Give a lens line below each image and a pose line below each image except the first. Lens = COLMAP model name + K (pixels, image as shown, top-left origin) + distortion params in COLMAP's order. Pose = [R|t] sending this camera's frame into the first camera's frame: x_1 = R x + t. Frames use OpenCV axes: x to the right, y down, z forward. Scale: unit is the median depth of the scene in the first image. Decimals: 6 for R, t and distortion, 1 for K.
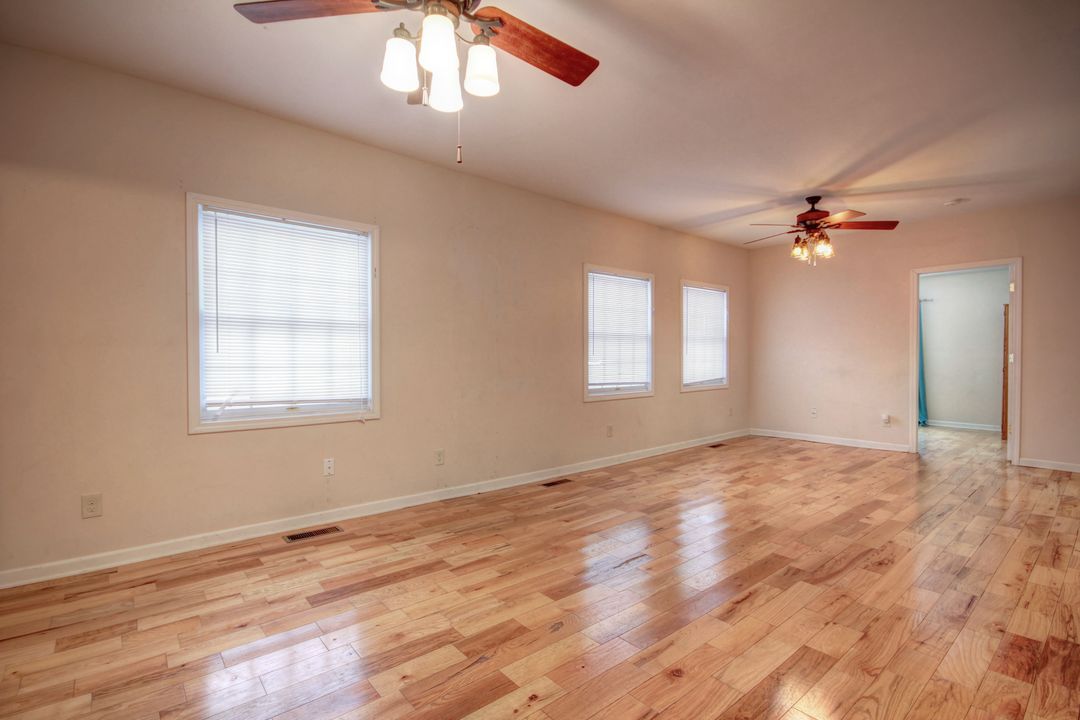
lens RADIAL K [[502.8, 0, 543.4], [0, 502.8, 360.1], [0, 0, 1]] dist [0.001337, -0.001019]
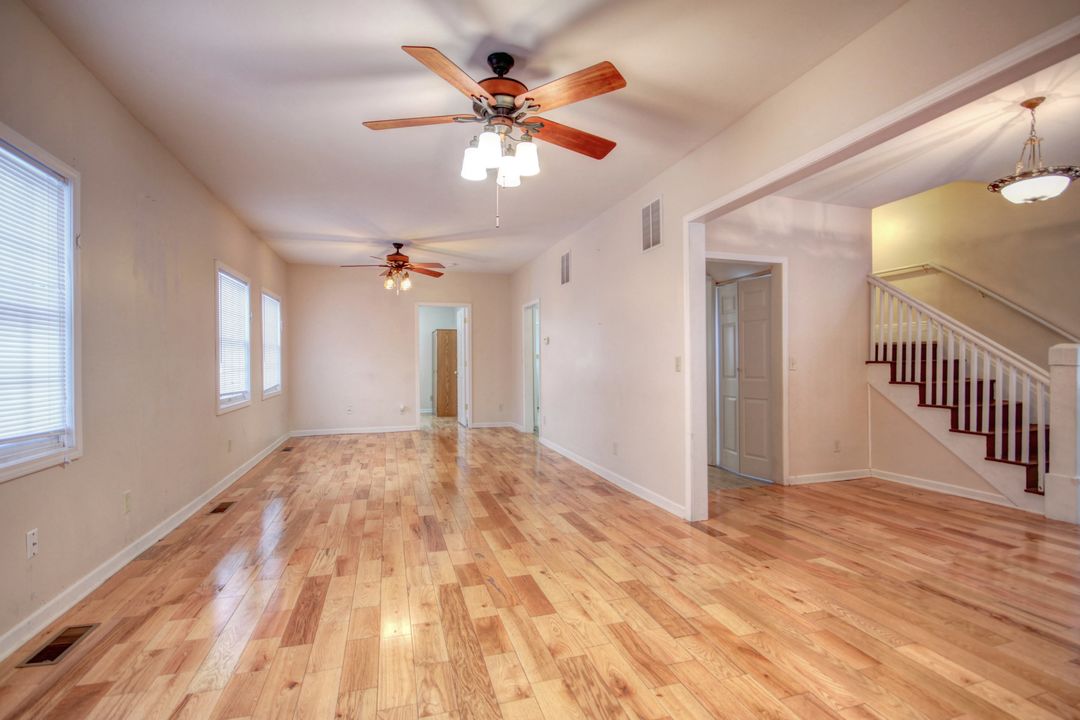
lens RADIAL K [[502.8, 0, 545.5], [0, 502.8, 363.5], [0, 0, 1]] dist [0.001337, -0.001019]
pose [[0.393265, -0.004371, 0.919415, -0.827756], [0.012434, 0.999923, -0.000565, -0.001794], [-0.919341, 0.011654, 0.393289, 0.189847]]
